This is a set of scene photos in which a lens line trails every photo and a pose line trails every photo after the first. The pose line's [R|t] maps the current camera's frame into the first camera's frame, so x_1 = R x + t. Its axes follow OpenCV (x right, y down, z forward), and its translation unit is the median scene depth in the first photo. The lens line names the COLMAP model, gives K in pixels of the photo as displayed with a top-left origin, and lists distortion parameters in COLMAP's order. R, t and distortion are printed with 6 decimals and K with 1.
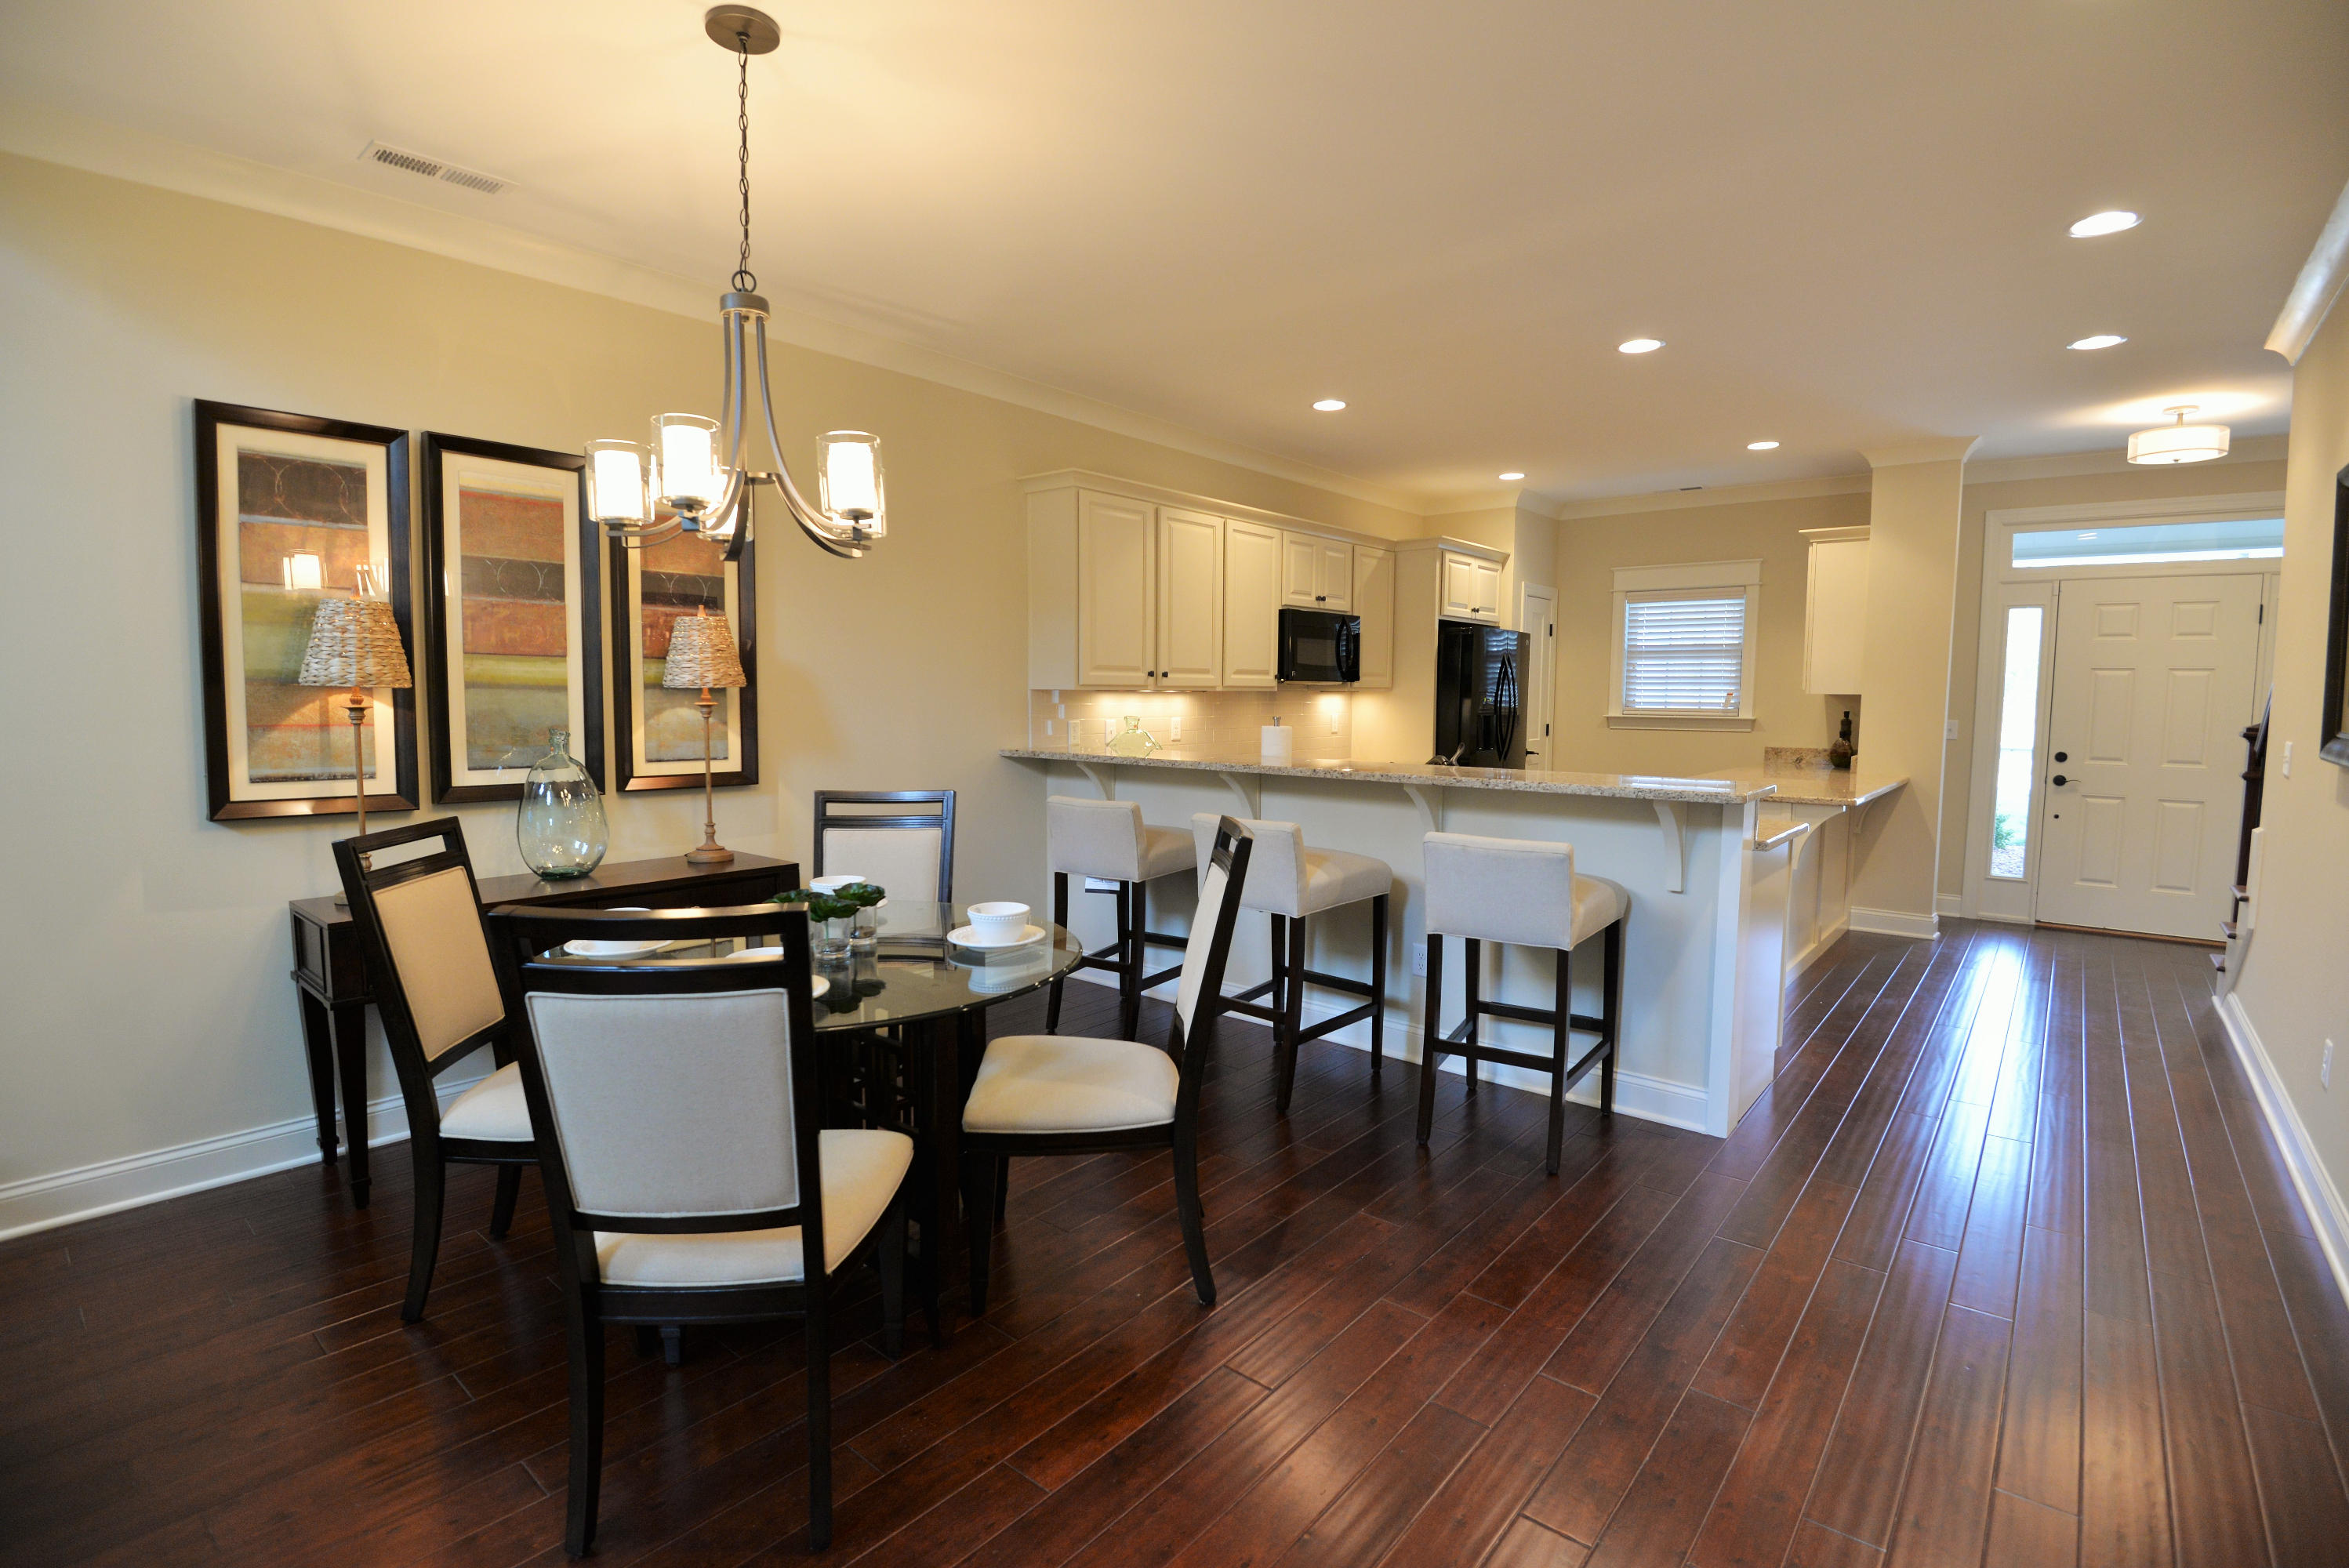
lens RADIAL K [[1082.4, 0, 1169.8], [0, 1082.4, 792.6], [0, 0, 1]] dist [-0.021406, -0.009713]
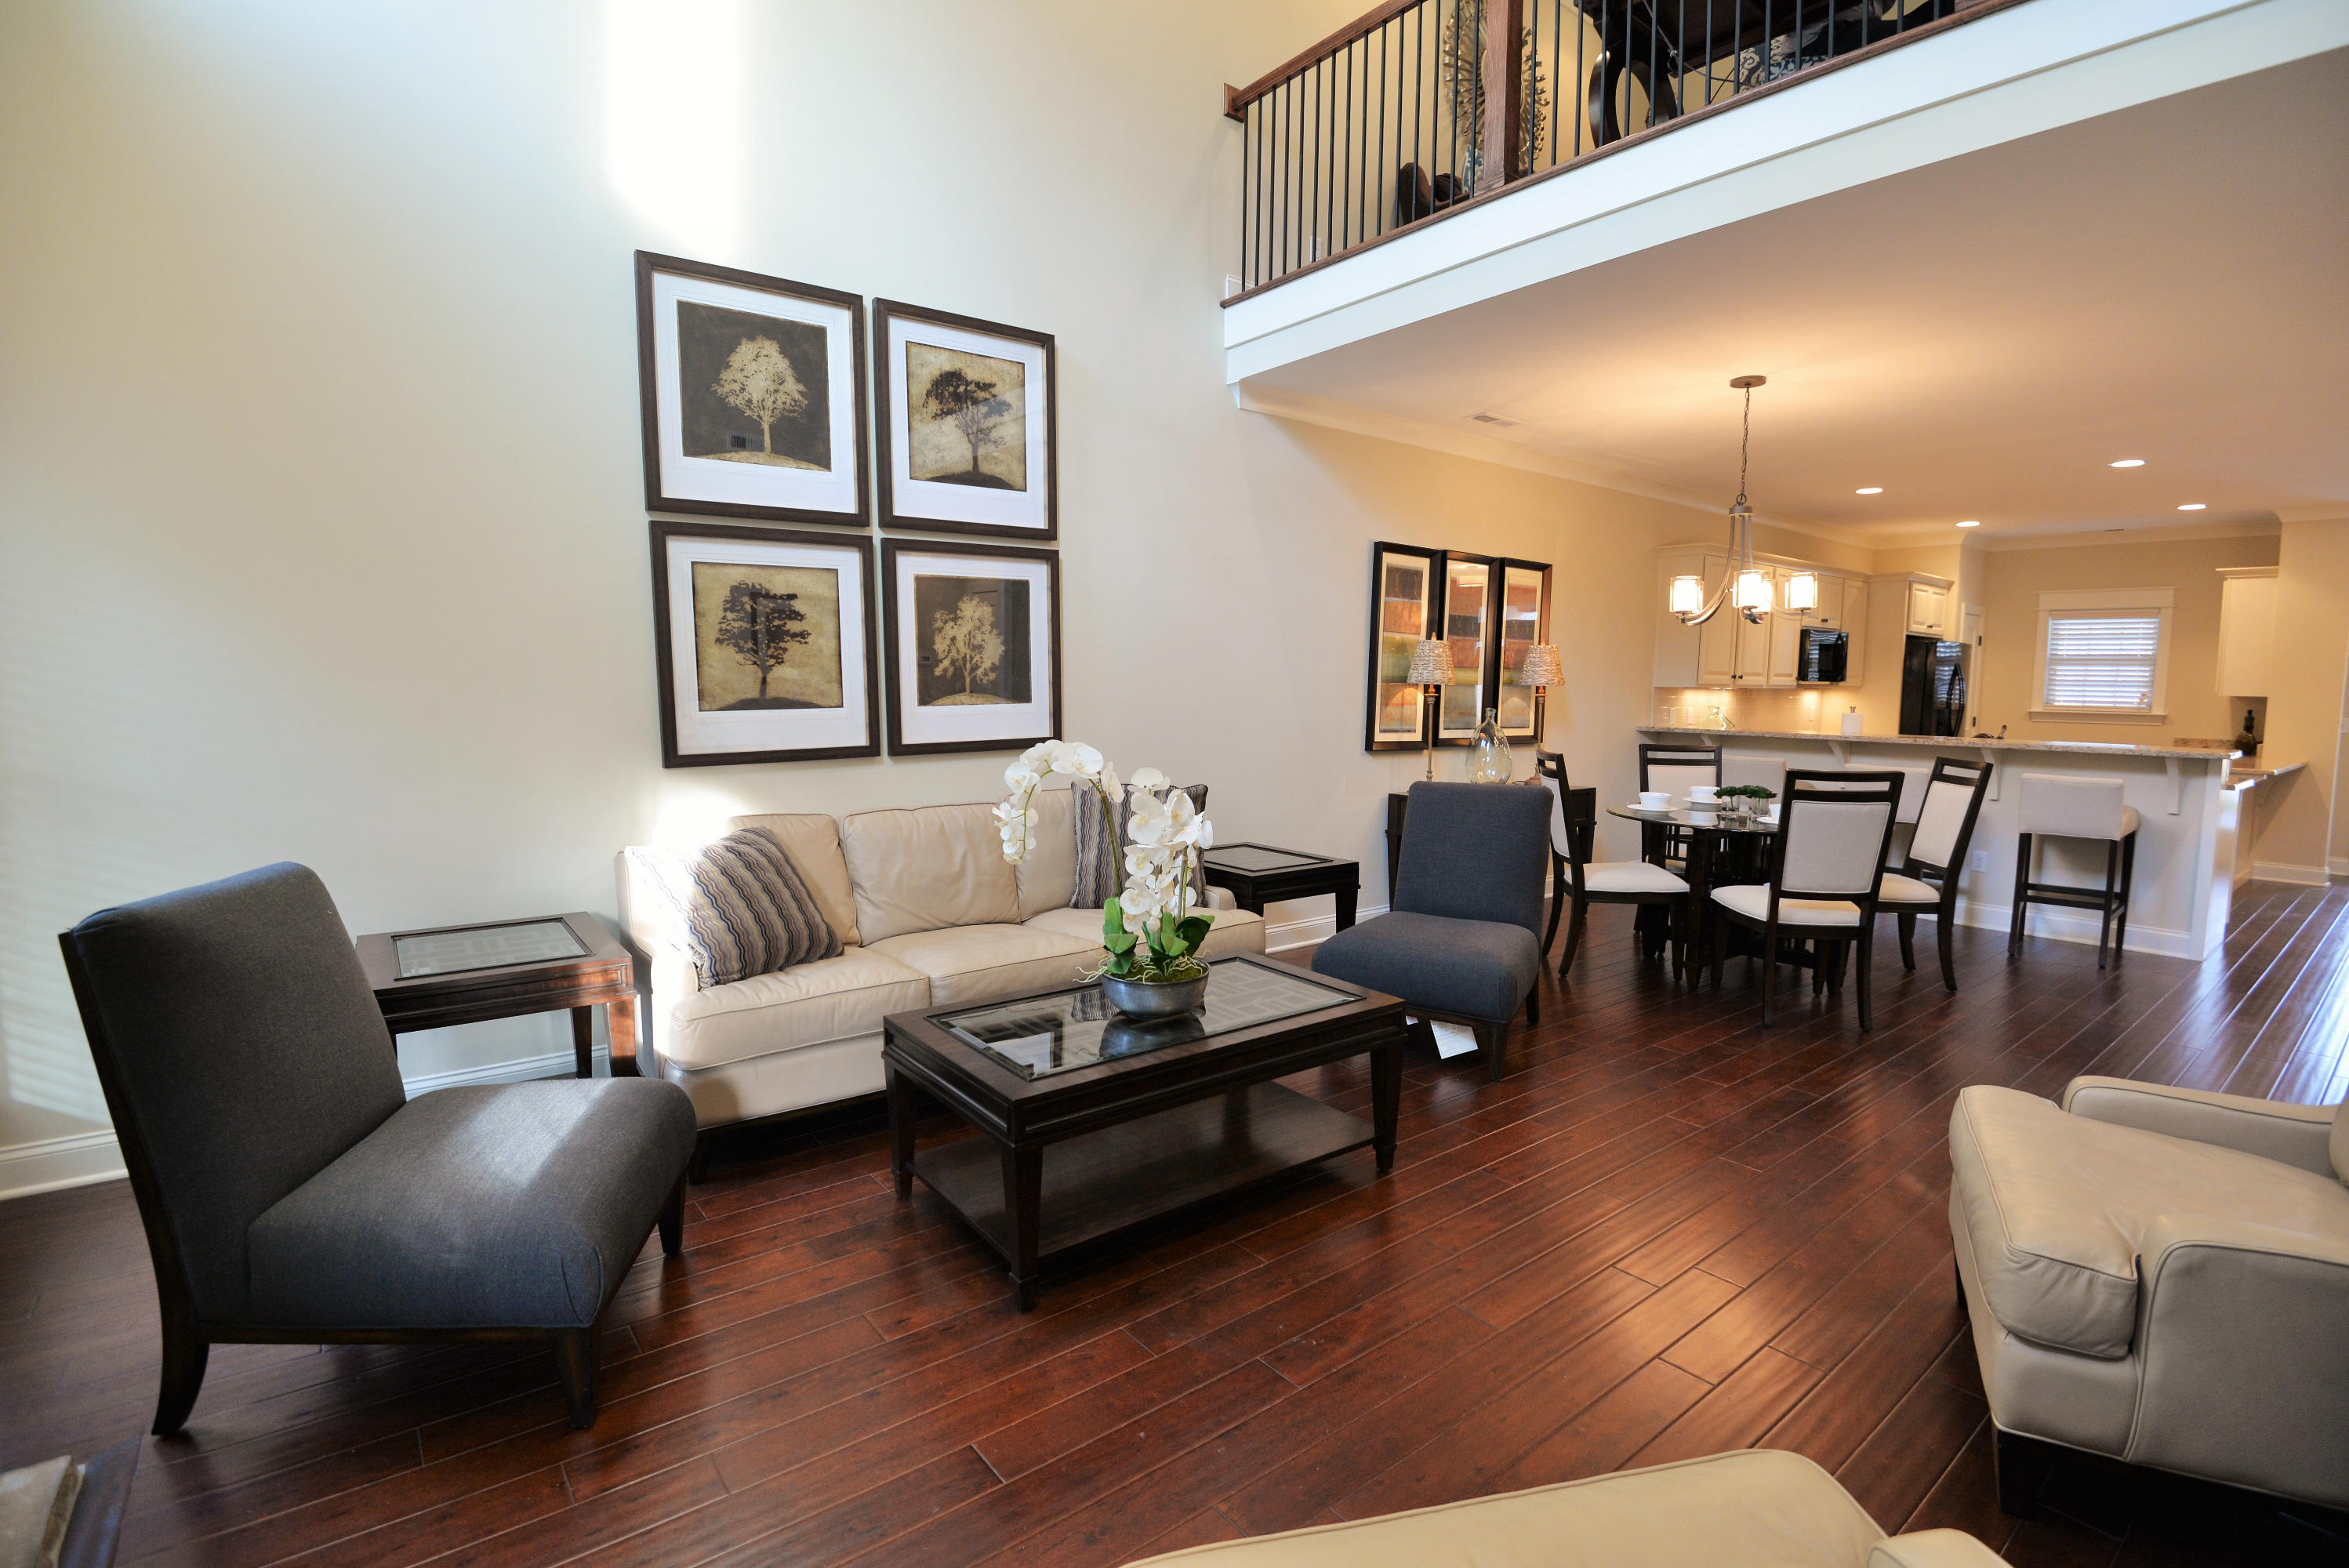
lens RADIAL K [[1082.4, 0, 1187.0], [0, 1082.4, 785.4], [0, 0, 1]] dist [-0.021406, -0.009713]
pose [[0.981016, 0.025545, -0.192235, -0.382807], [-0.024836, 0.999673, 0.006098, 0.039415], [0.192328, -0.001208, 0.981330, -0.480987]]
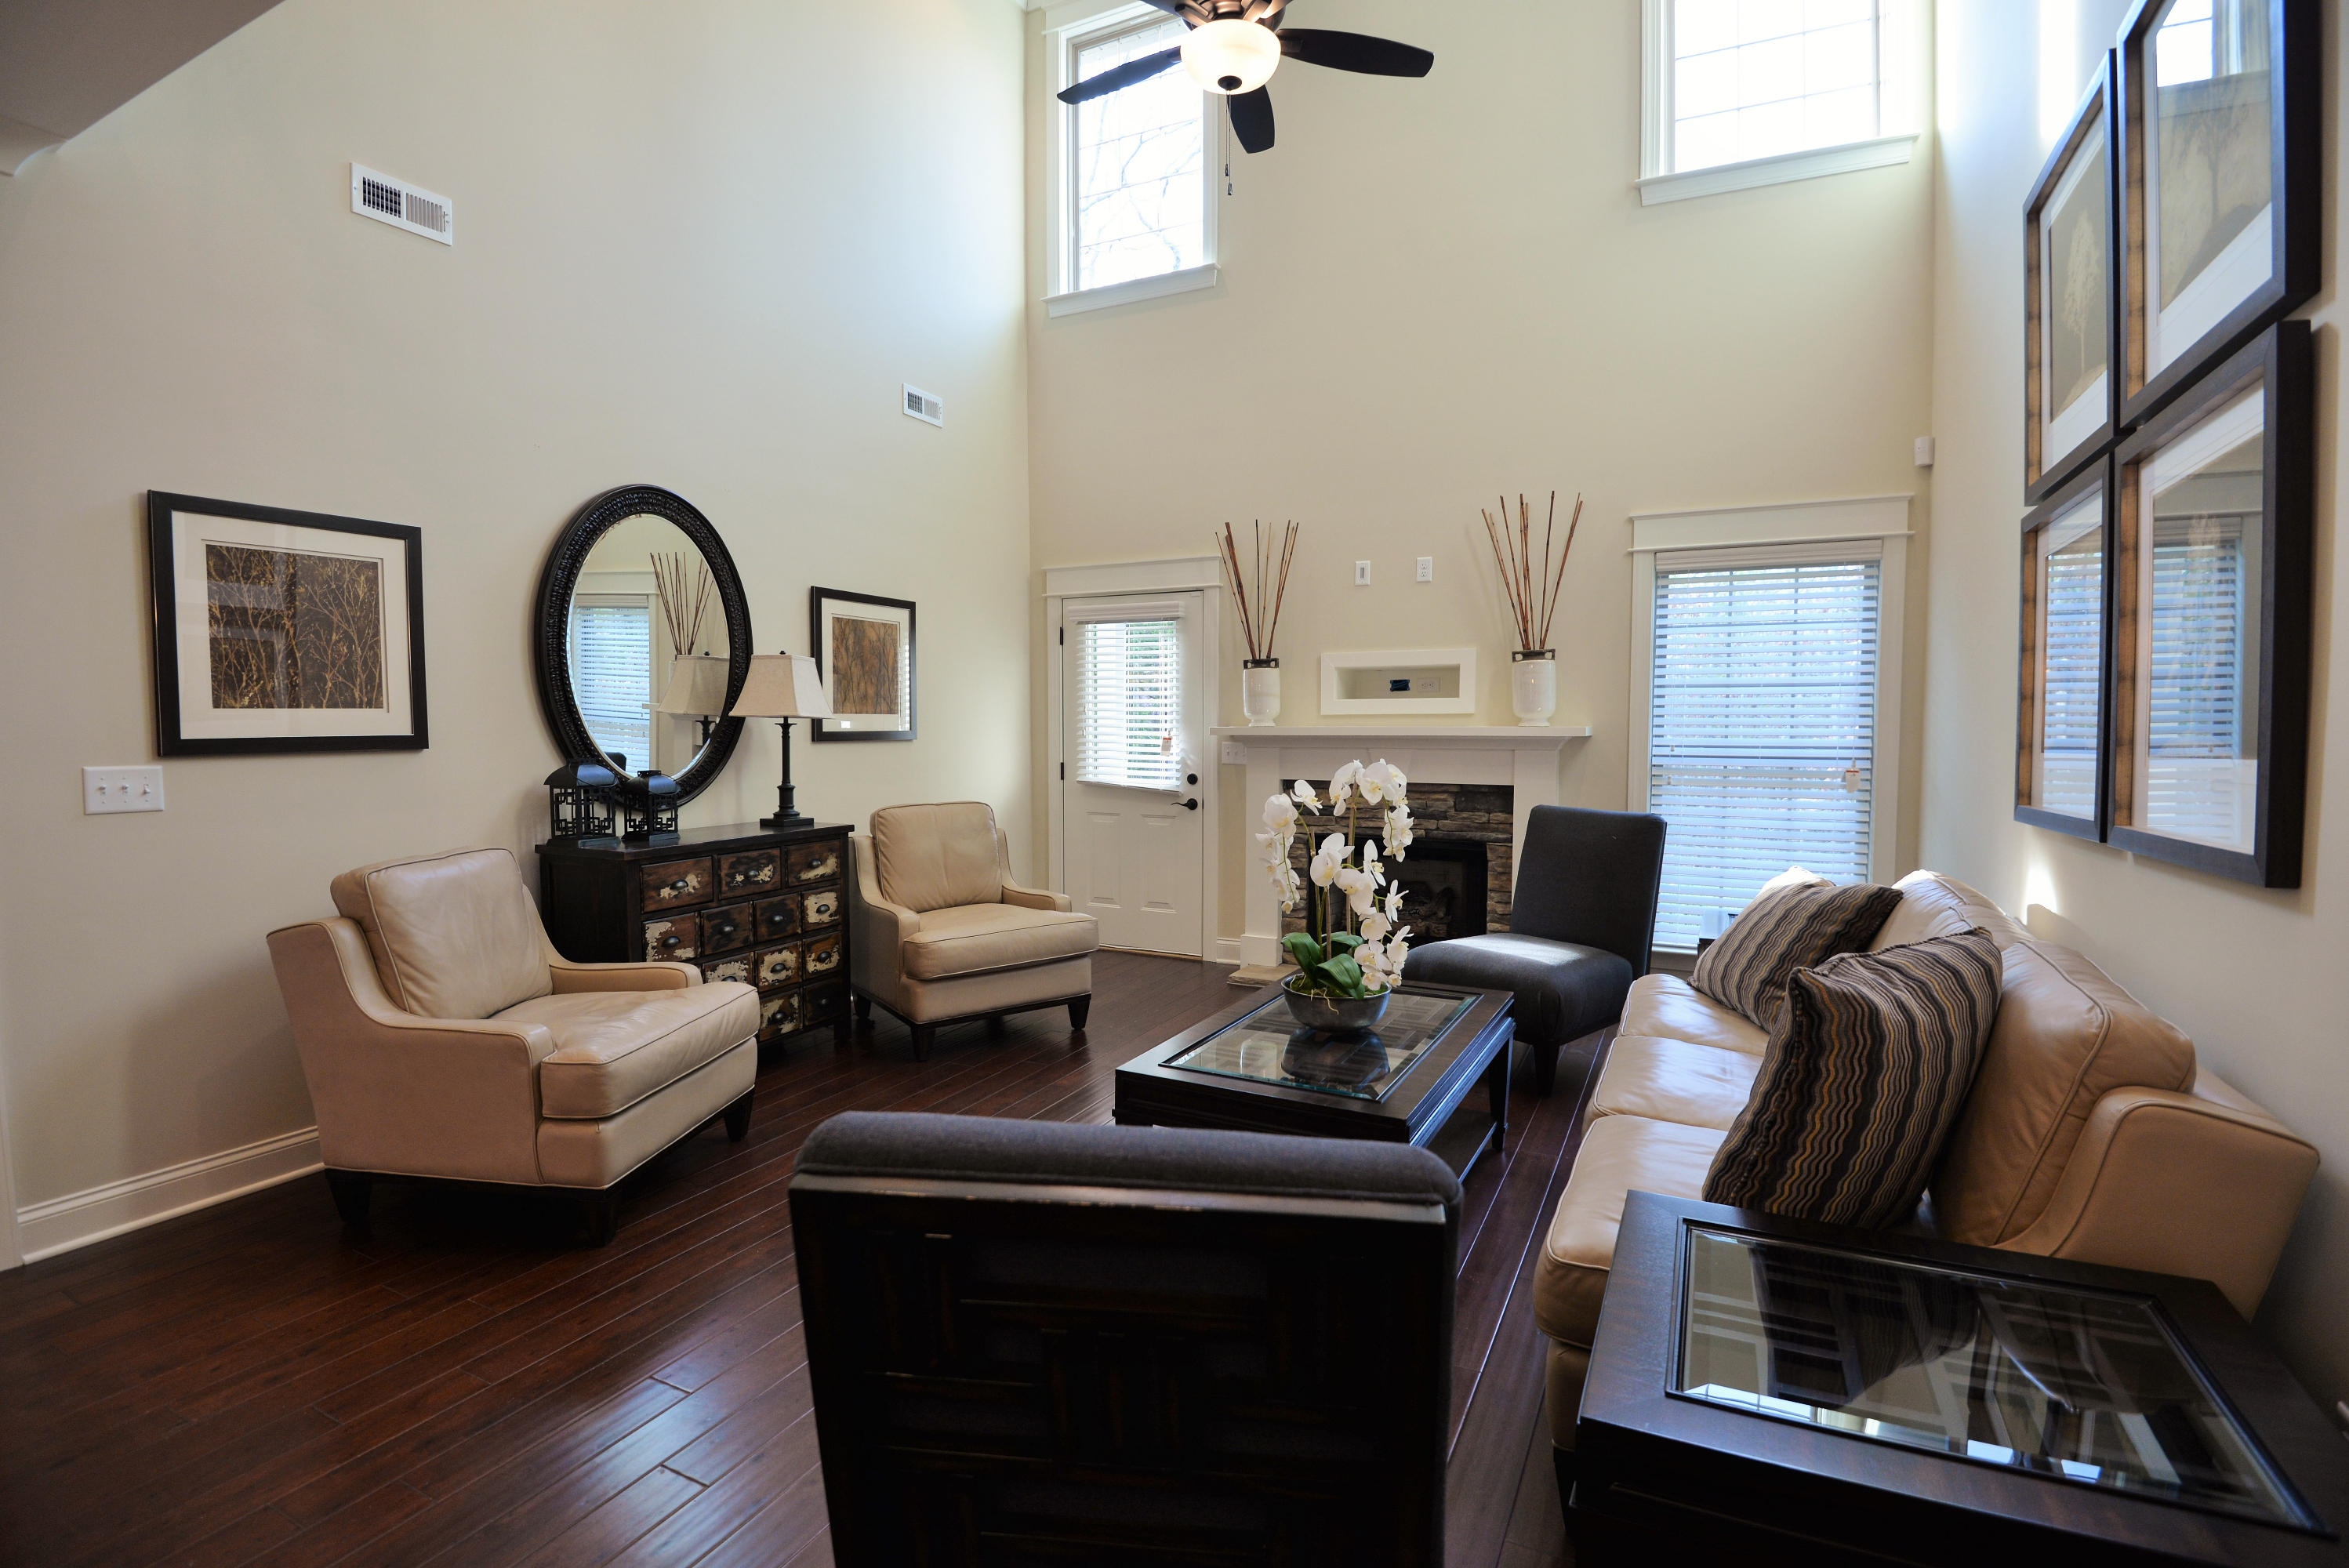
lens RADIAL K [[1082.4, 0, 1170.8], [0, 1082.4, 783.1], [0, 0, 1]] dist [-0.021406, -0.009713]
pose [[-0.971224, 0.007780, -0.238040, -0.304551], [-0.027206, 0.989300, 0.143335, -0.030649], [0.236608, 0.145686, -0.960621, 0.381337]]
